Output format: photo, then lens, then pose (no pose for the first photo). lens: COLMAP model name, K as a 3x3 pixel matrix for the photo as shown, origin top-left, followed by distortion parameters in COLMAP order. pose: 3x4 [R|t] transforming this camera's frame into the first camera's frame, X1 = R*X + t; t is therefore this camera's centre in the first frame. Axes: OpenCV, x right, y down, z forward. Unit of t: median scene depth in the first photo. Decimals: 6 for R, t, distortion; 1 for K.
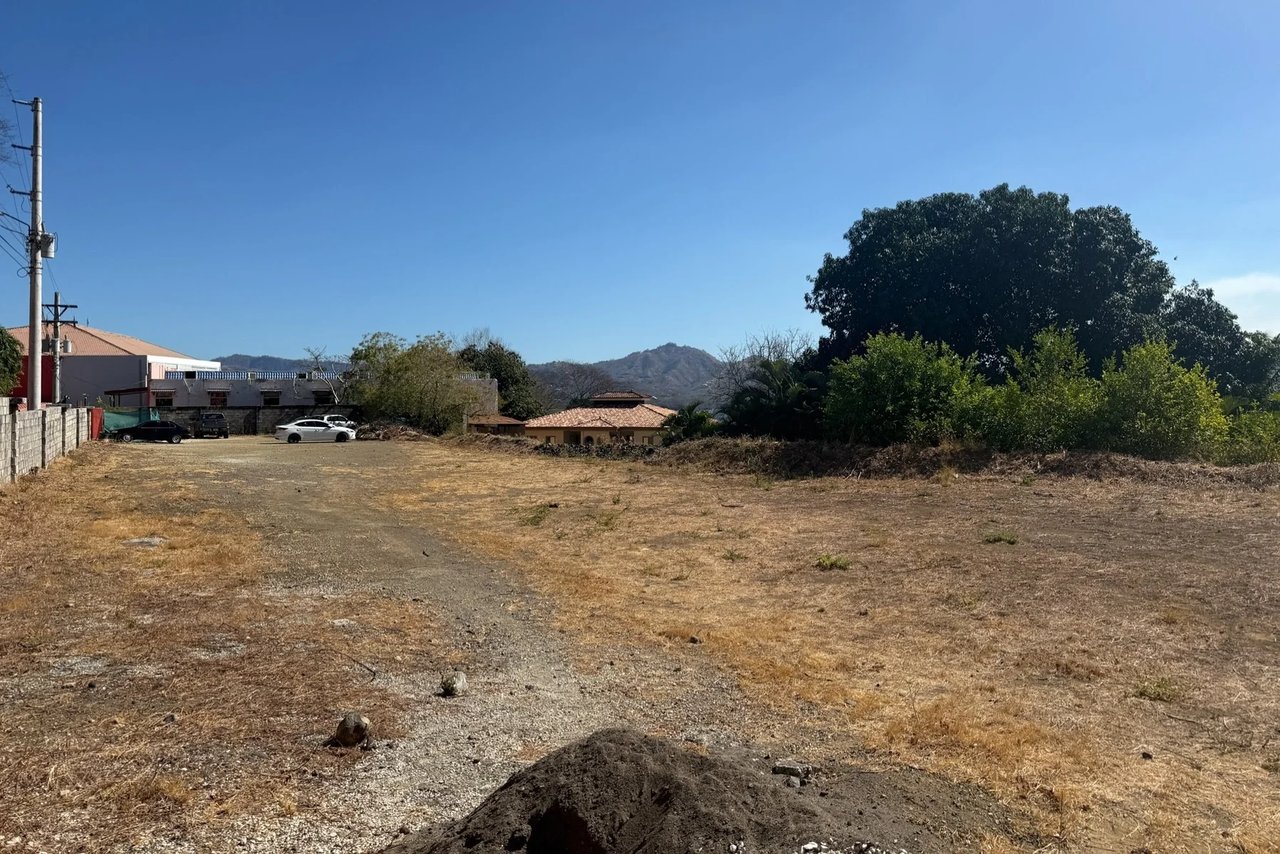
lens RADIAL K [[932.6, 0, 632.4], [0, 932.6, 397.2], [0, 0, 1]] dist [0.079657, -0.087473]
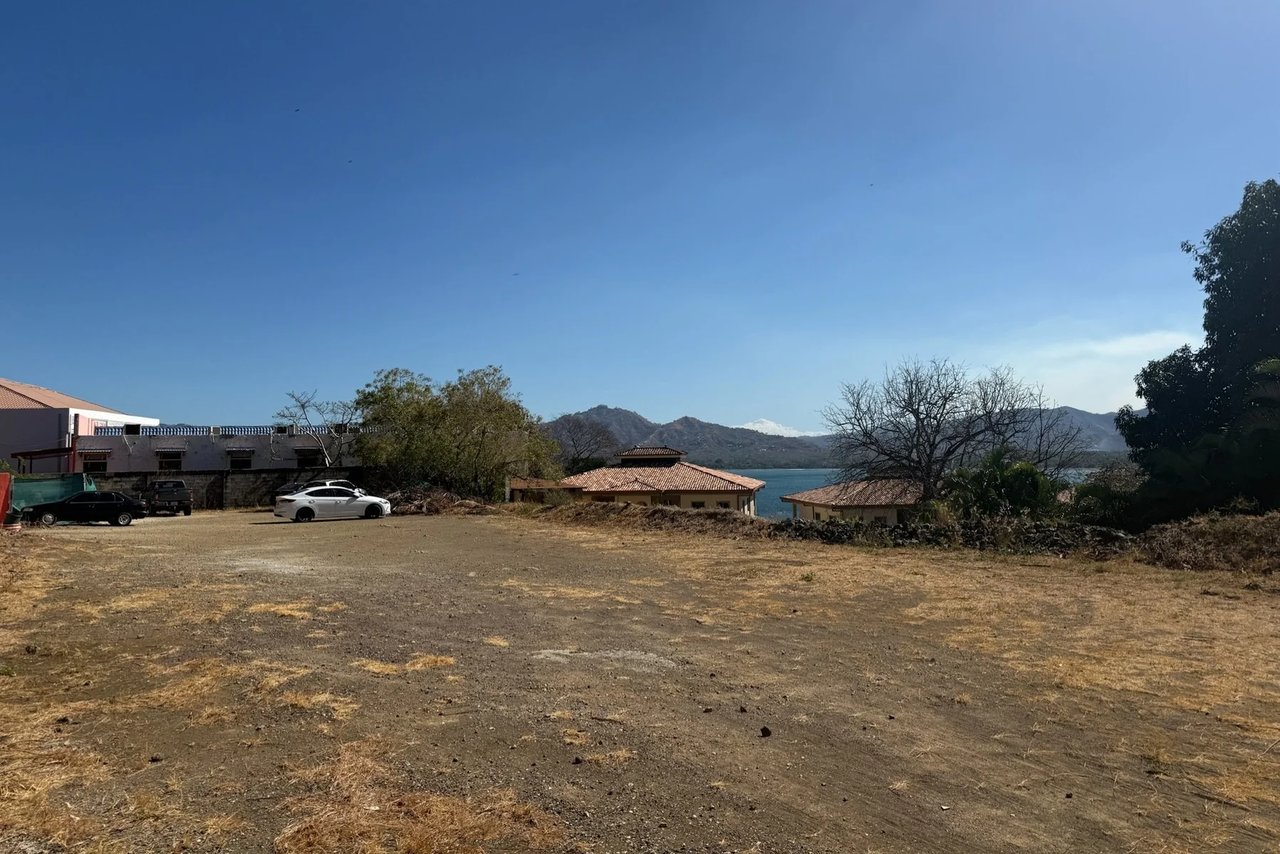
lens RADIAL K [[932.6, 0, 632.4], [0, 932.6, 397.2], [0, 0, 1]] dist [0.079657, -0.087473]
pose [[0.997233, -0.008198, 0.073892, -0.133890], [0.013105, 0.997722, -0.066167, 0.005668], [-0.073181, 0.066952, 0.995069, 0.233984]]
